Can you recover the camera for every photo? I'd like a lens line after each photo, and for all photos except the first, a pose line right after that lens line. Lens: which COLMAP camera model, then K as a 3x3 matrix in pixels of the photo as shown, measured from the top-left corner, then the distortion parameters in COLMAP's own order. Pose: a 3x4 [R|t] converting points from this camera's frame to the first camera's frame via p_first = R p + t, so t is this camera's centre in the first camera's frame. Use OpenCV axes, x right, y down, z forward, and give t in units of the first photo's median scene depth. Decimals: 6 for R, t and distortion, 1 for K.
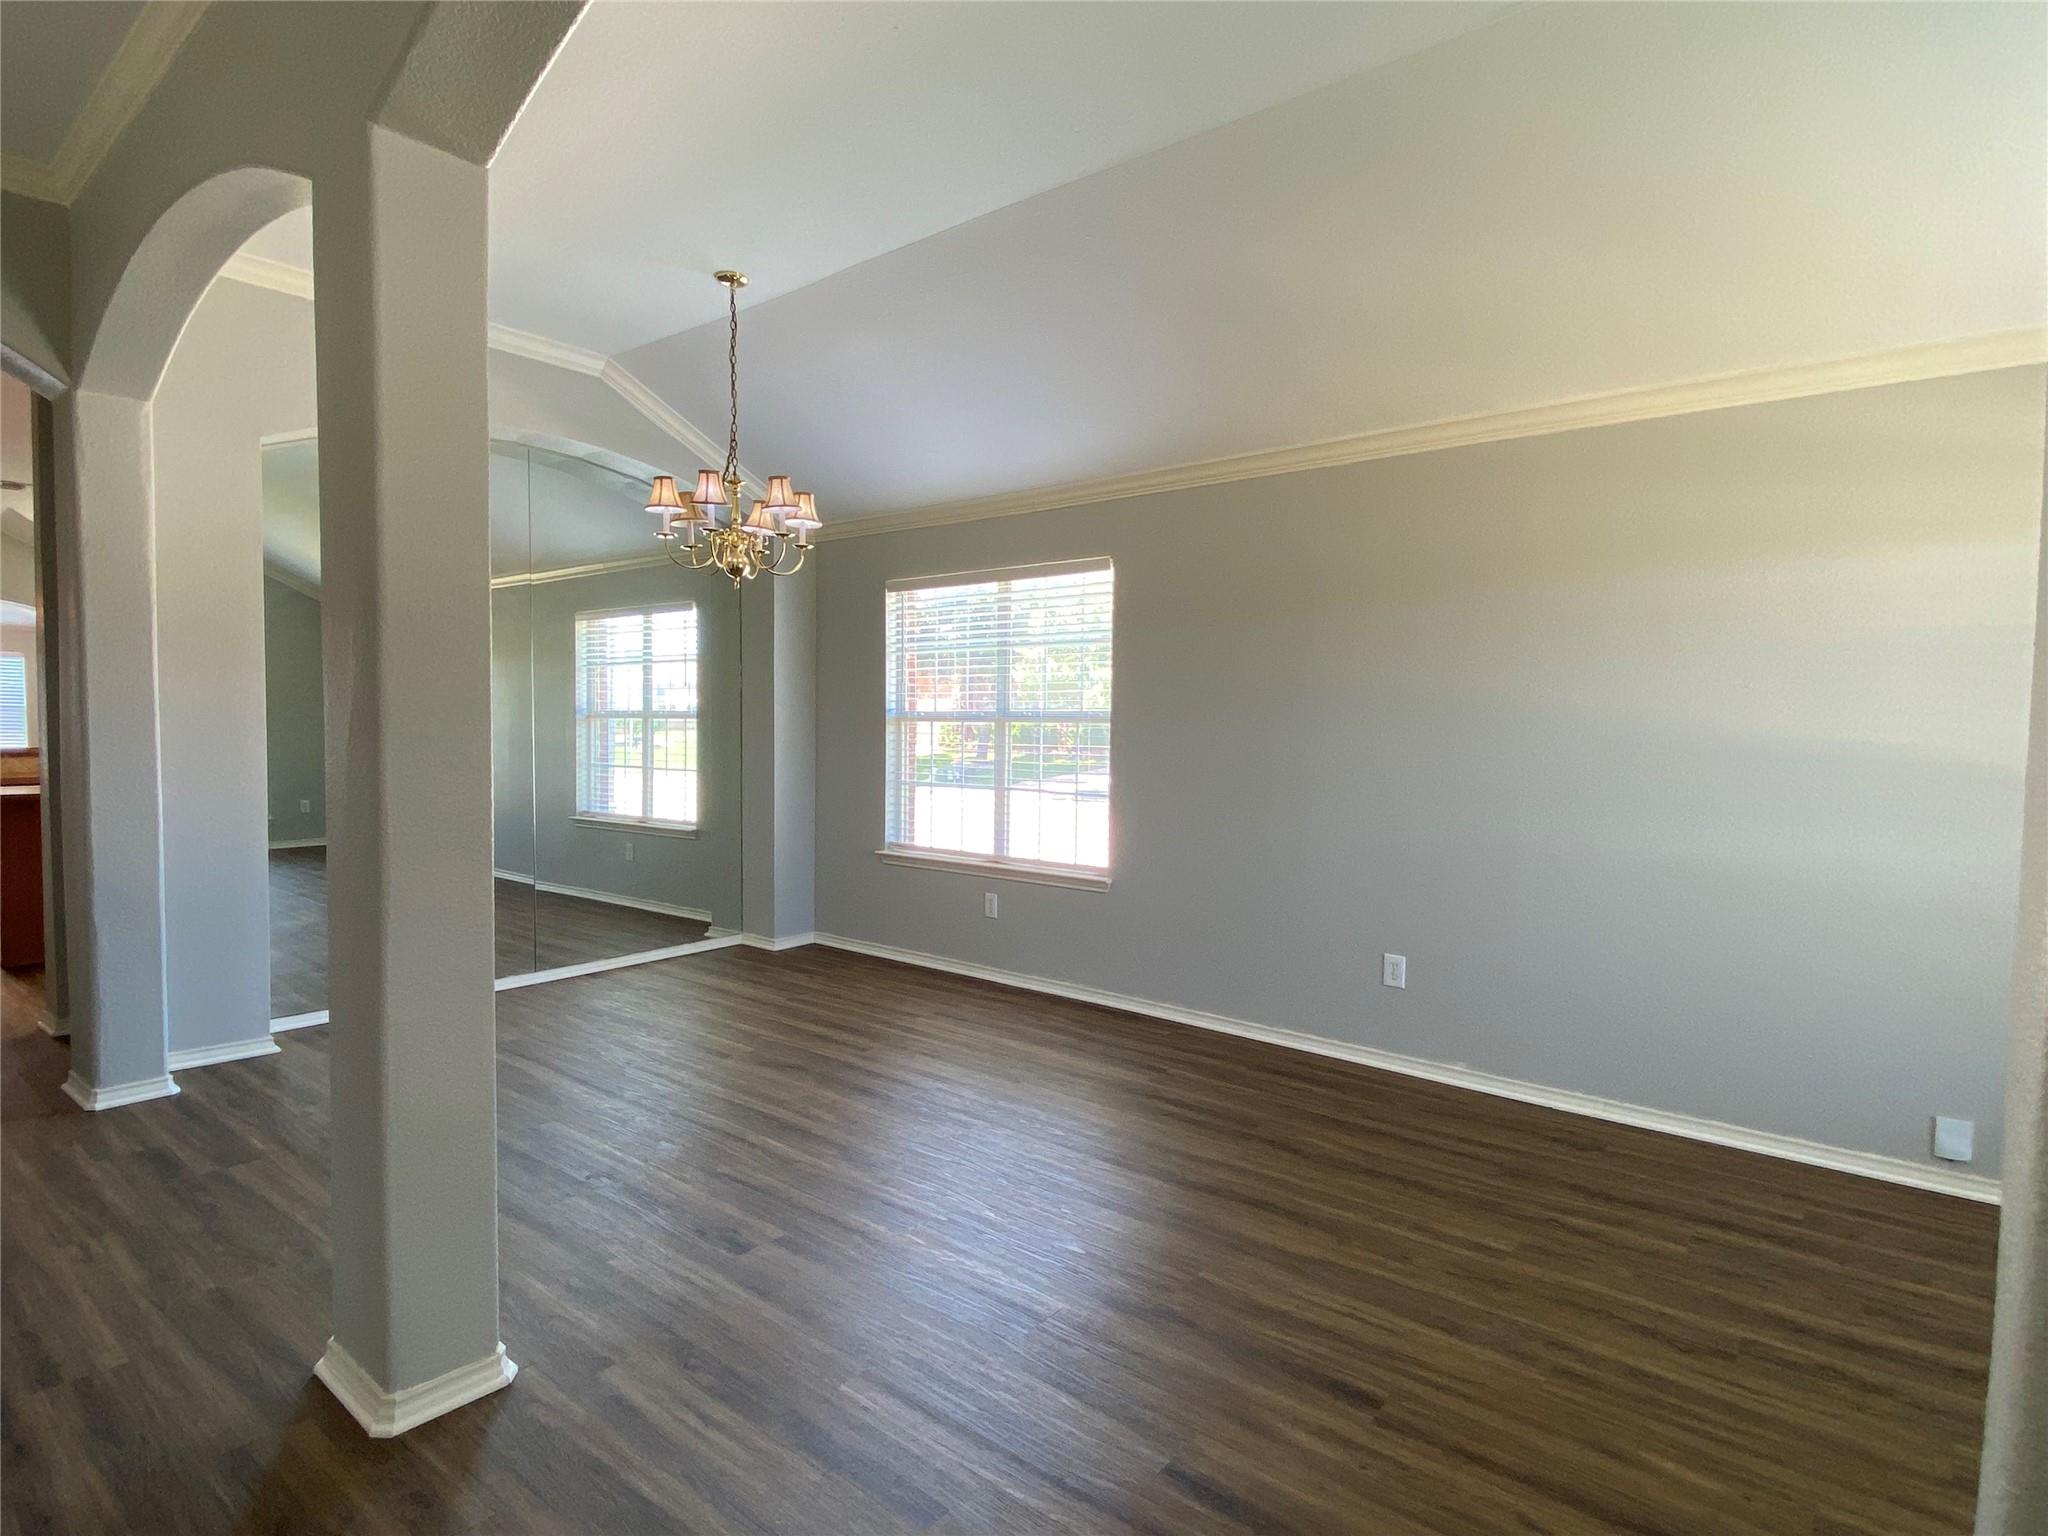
lens RADIAL K [[1095.2, 0, 1024.0], [0, 1095.2, 768.0], [0, 0, 1]] dist [0.066250, -0.055195]
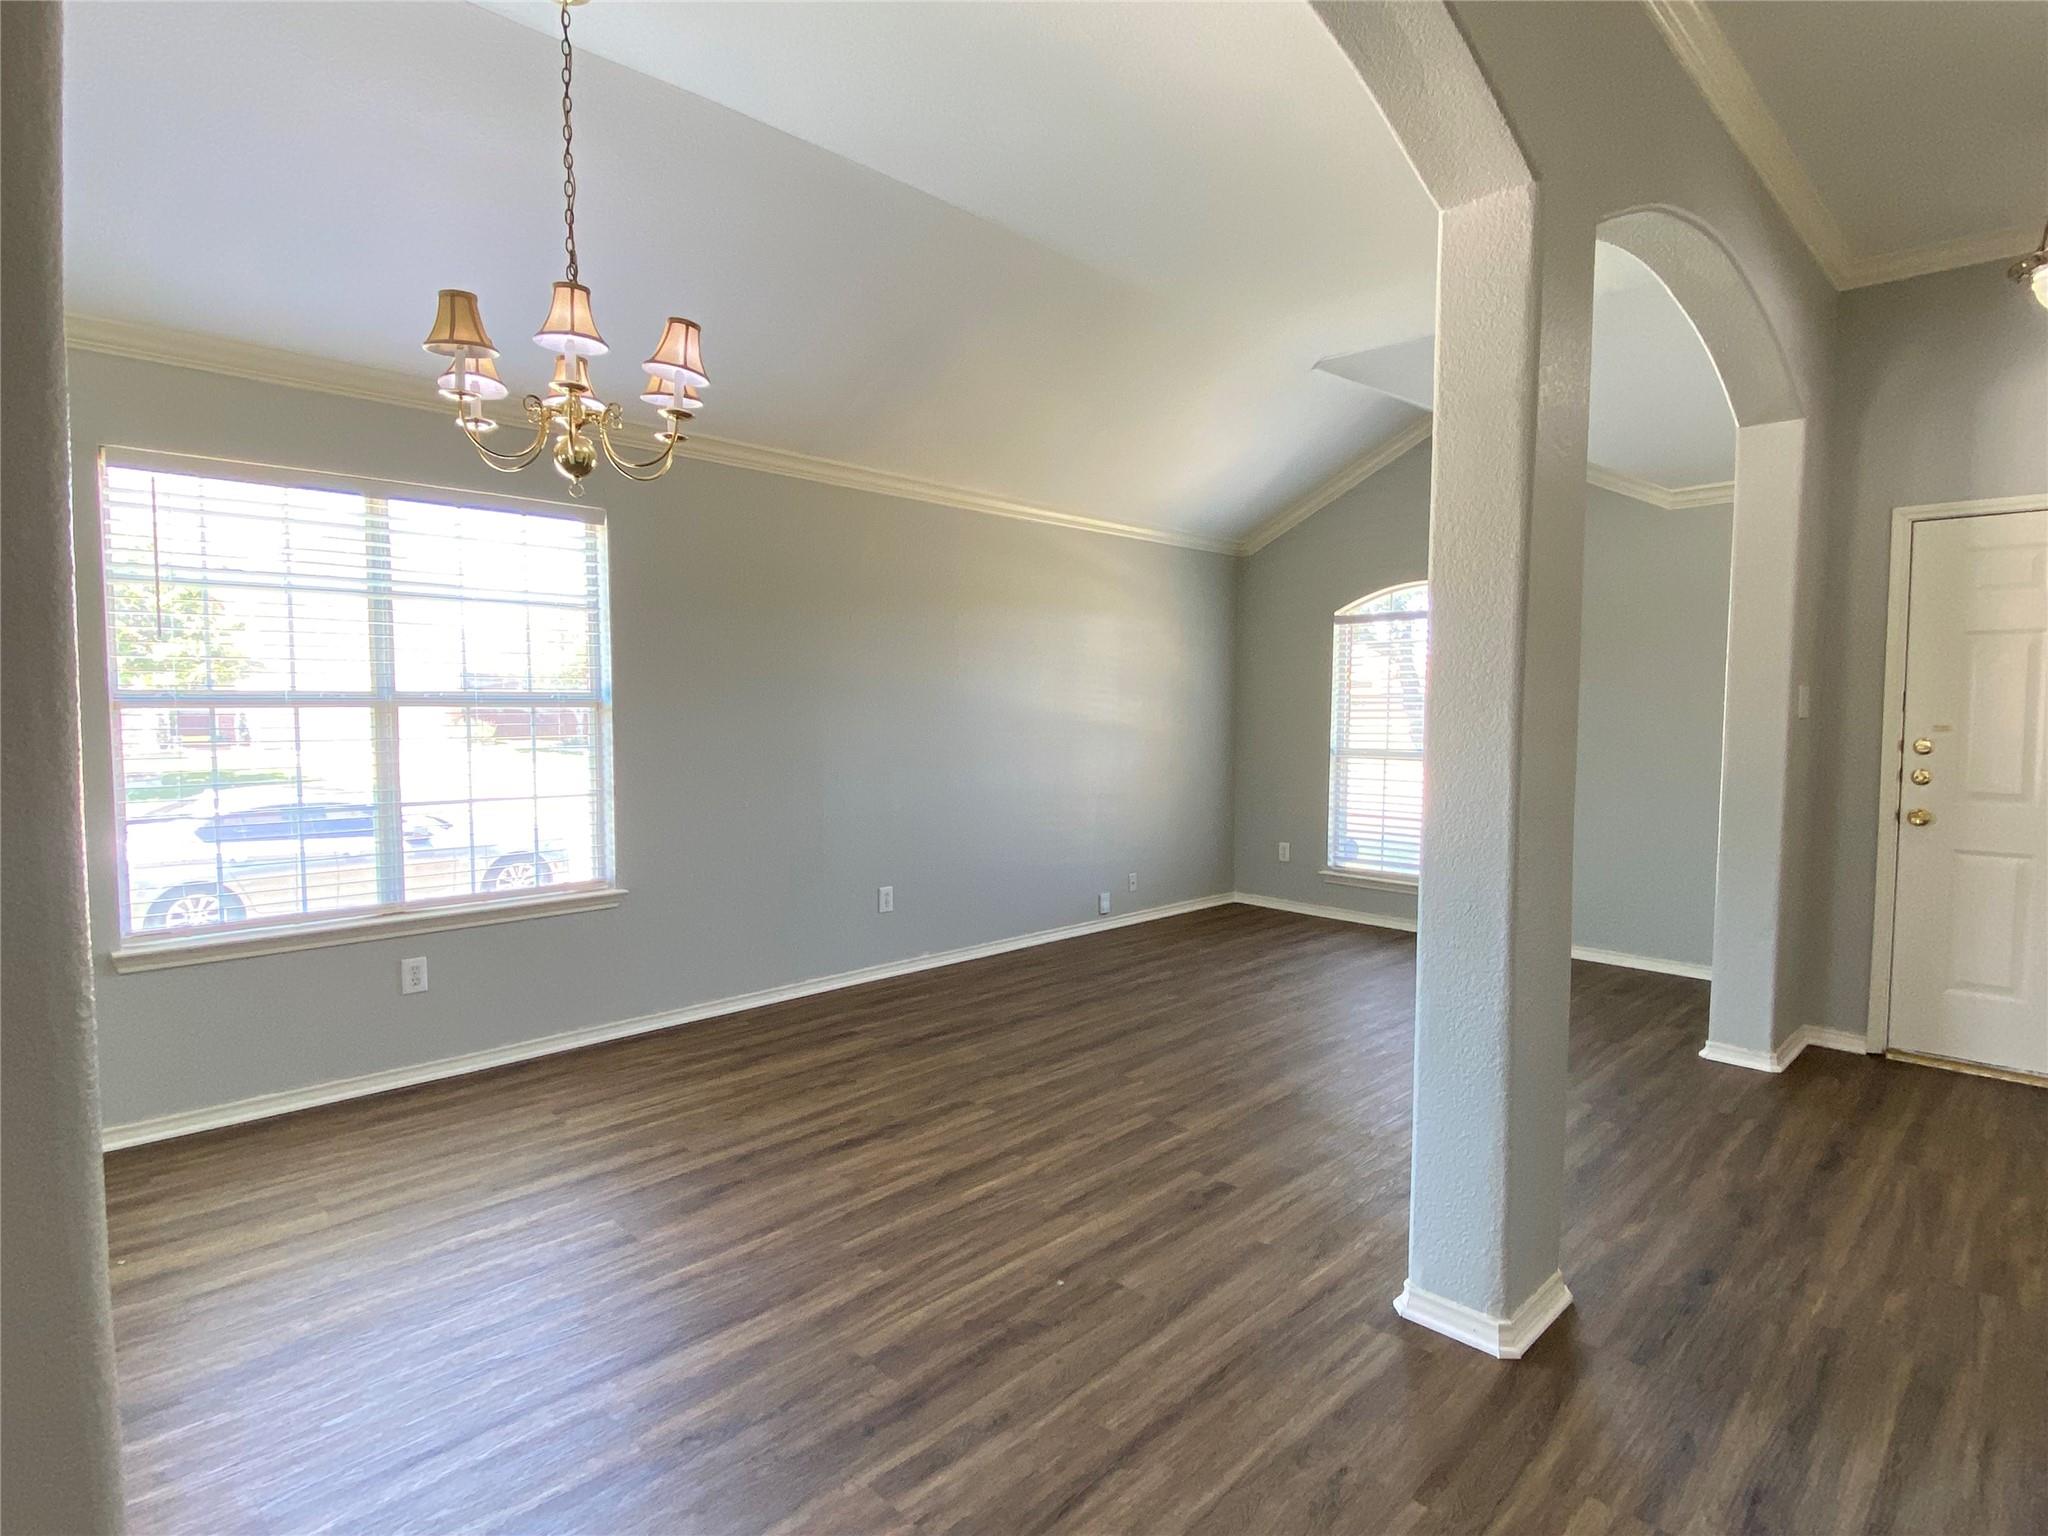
lens RADIAL K [[1095.2, 0, 1024.0], [0, 1095.2, 768.0], [0, 0, 1]] dist [0.066250, -0.055195]
pose [[0.064521, -0.066332, 0.995709, -0.849569], [0.037238, 0.997254, 0.064022, -0.040915], [-0.997221, 0.032947, 0.066814, 0.702354]]
